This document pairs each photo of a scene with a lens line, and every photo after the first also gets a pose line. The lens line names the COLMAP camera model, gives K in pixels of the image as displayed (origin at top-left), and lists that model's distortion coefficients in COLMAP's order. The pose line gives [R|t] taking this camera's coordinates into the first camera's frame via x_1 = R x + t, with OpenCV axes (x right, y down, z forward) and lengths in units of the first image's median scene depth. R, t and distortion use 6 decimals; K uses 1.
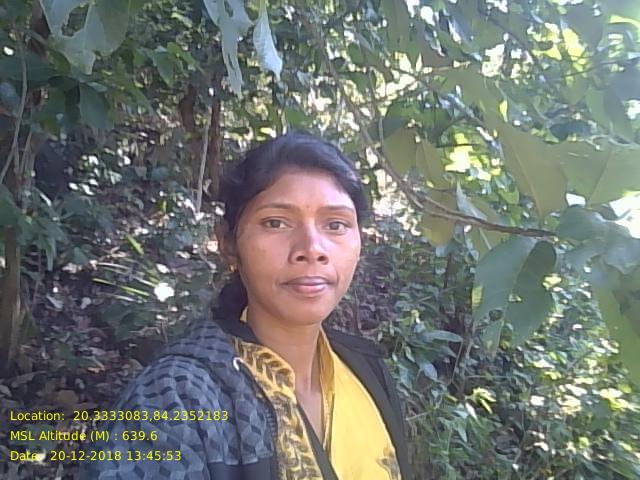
lens RADIAL K [[529.2, 0, 320.1], [0, 529.2, 236.2], [0, 0, 1]] dist [0.088166, -0.121710]
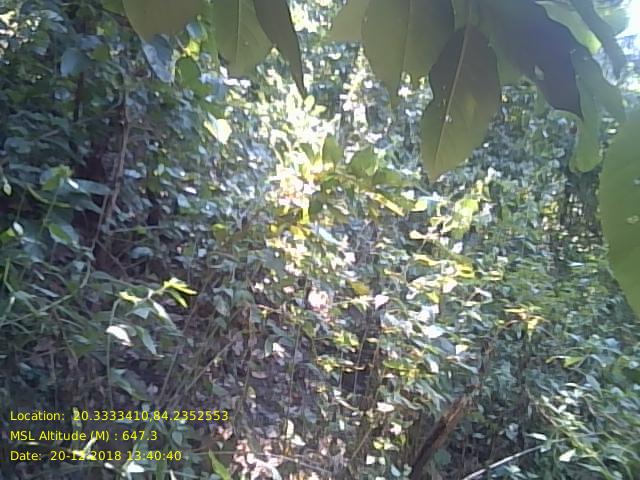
lens RADIAL K [[529.2, 0, 322.3], [0, 529.2, 242.2], [0, 0, 1]] dist [0.088166, -0.121710]
pose [[0.777321, -0.112507, 0.618962, 0.016240], [-0.091208, 0.953329, 0.287827, 0.013912], [-0.622457, -0.280188, 0.730782, 0.211717]]
